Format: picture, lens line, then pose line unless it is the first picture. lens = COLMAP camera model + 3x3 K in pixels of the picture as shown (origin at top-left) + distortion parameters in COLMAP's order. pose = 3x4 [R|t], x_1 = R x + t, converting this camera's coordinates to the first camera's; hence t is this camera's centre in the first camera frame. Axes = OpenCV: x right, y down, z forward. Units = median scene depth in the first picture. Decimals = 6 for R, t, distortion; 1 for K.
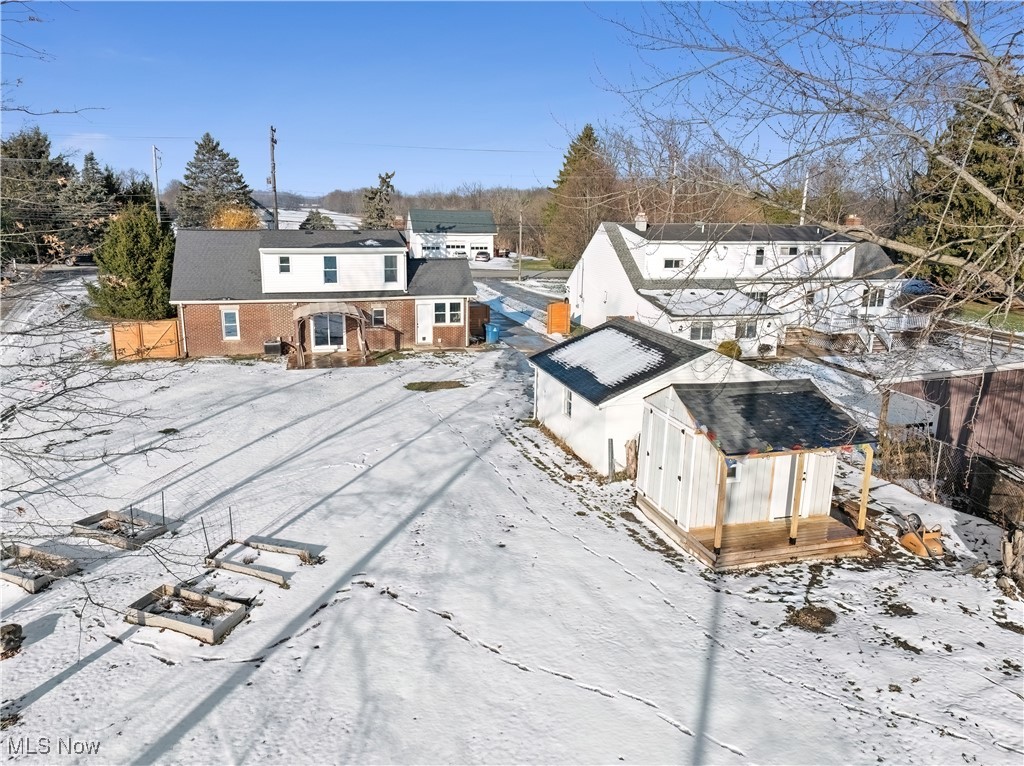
lens RADIAL K [[724.3, 0, 507.5], [0, 724.3, 383.4], [0, 0, 1]] dist [-0.033445, -0.001234]
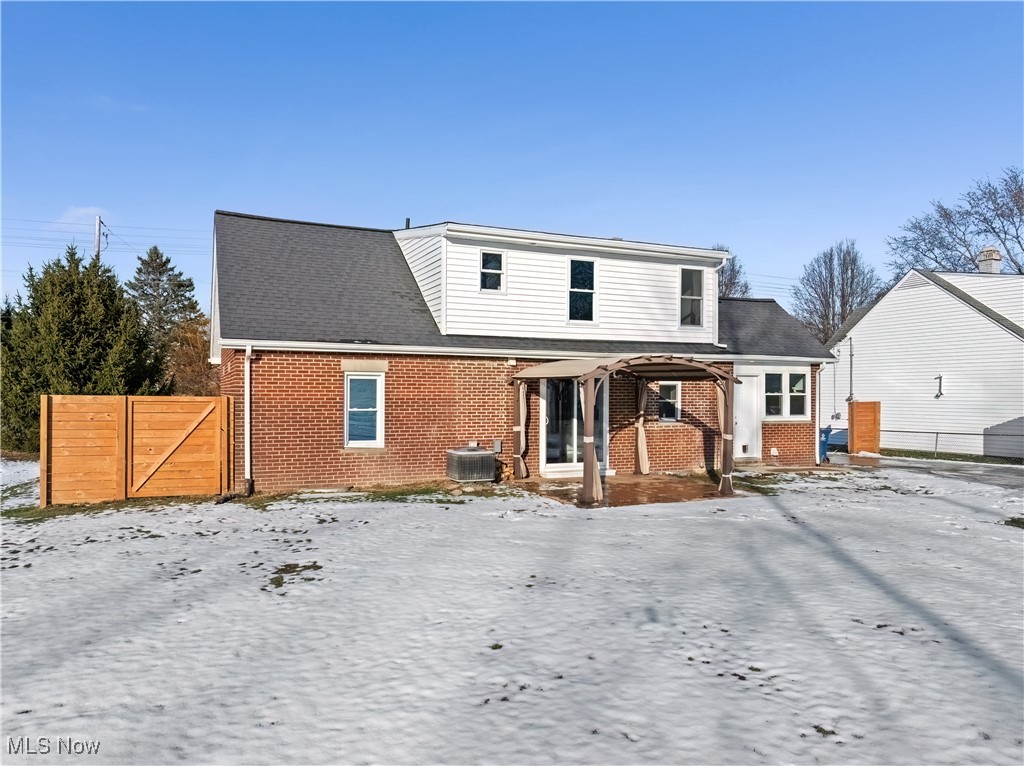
lens RADIAL K [[724.3, 0, 520.7], [0, 724.3, 386.8], [0, 0, 1]] dist [-0.033445, -0.001234]
pose [[0.989694, -0.013006, 0.142606, -0.338176], [0.047067, 0.970080, -0.238178, 0.004765], [-0.135242, 0.242435, 0.960695, 0.574428]]
